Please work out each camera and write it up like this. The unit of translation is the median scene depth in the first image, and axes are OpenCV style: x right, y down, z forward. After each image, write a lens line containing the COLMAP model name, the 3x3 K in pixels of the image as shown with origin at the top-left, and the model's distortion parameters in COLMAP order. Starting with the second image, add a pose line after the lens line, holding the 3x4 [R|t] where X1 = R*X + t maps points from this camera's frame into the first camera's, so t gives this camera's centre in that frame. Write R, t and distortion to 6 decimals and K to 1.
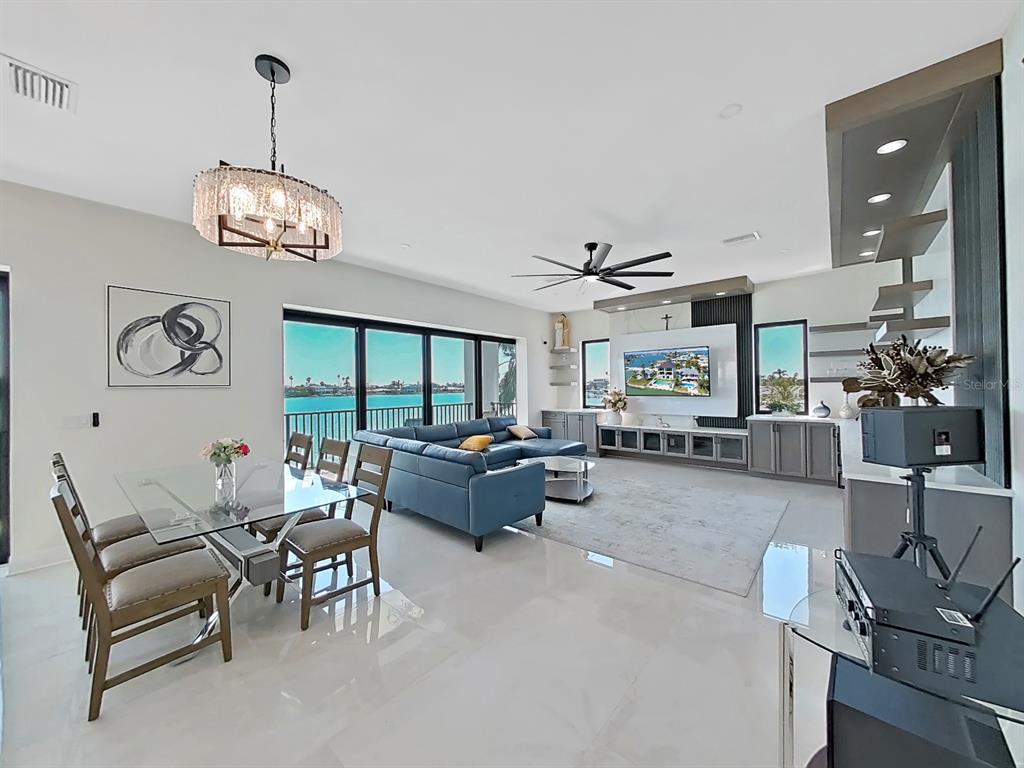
lens RADIAL K [[382.6, 0, 509.9], [0, 382.6, 382.1], [0, 0, 1]] dist [-0.000717, -0.000093]
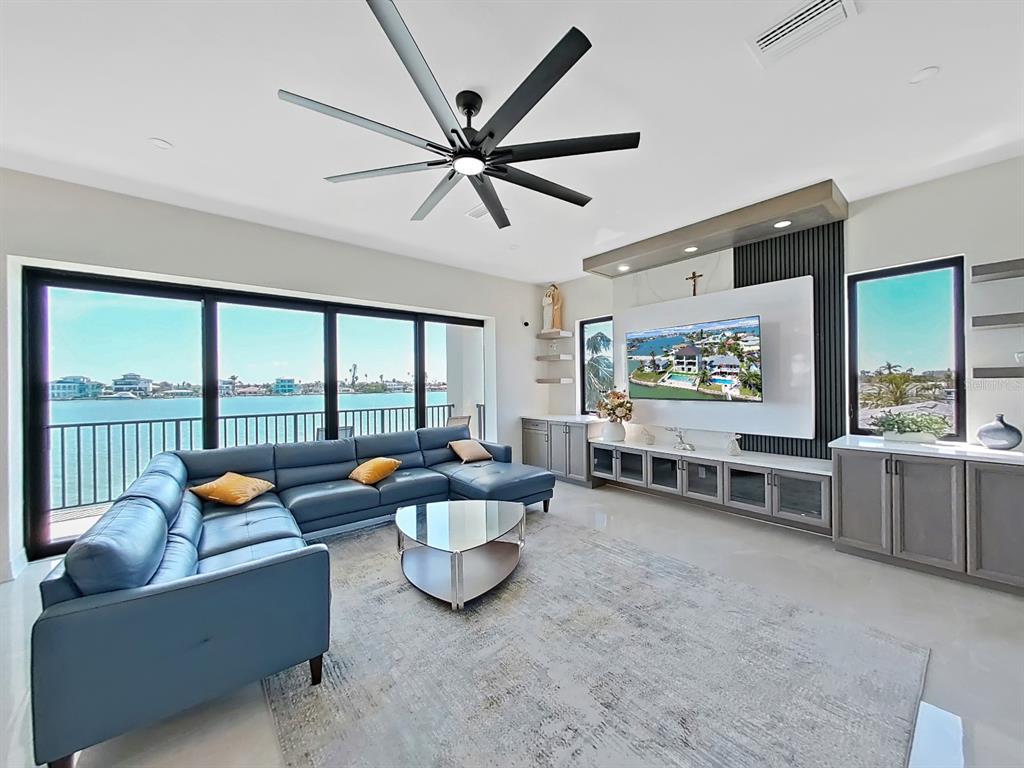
lens RADIAL K [[382.6, 0, 509.9], [0, 382.6, 382.1], [0, 0, 1]] dist [-0.000717, -0.000093]
pose [[0.986008, 0.000017, -0.166697, 0.236539], [0.001290, 0.999969, 0.007735, 0.001920], [0.166692, -0.007842, 0.985978, 0.352653]]
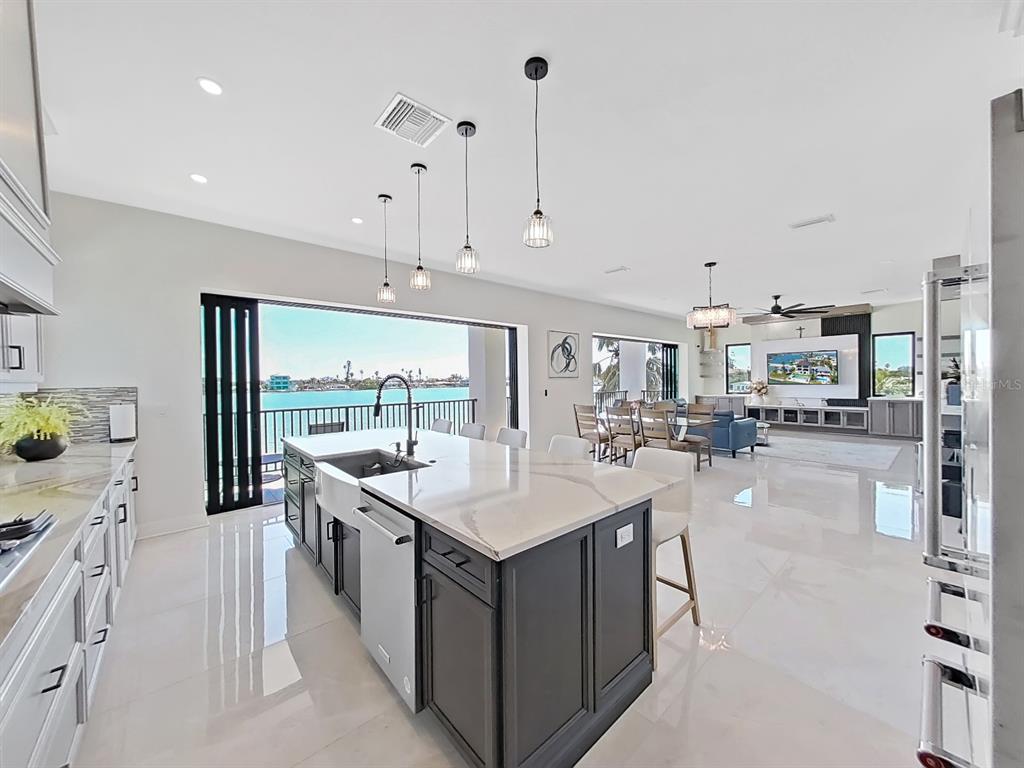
lens RADIAL K [[382.6, 0, 509.9], [0, 382.6, 382.1], [0, 0, 1]] dist [-0.000717, -0.000093]
pose [[0.990644, -0.000494, -0.136474, -0.509447], [0.002988, 0.999832, 0.018065, -0.001736], [0.136442, -0.018303, 0.990479, -0.605731]]
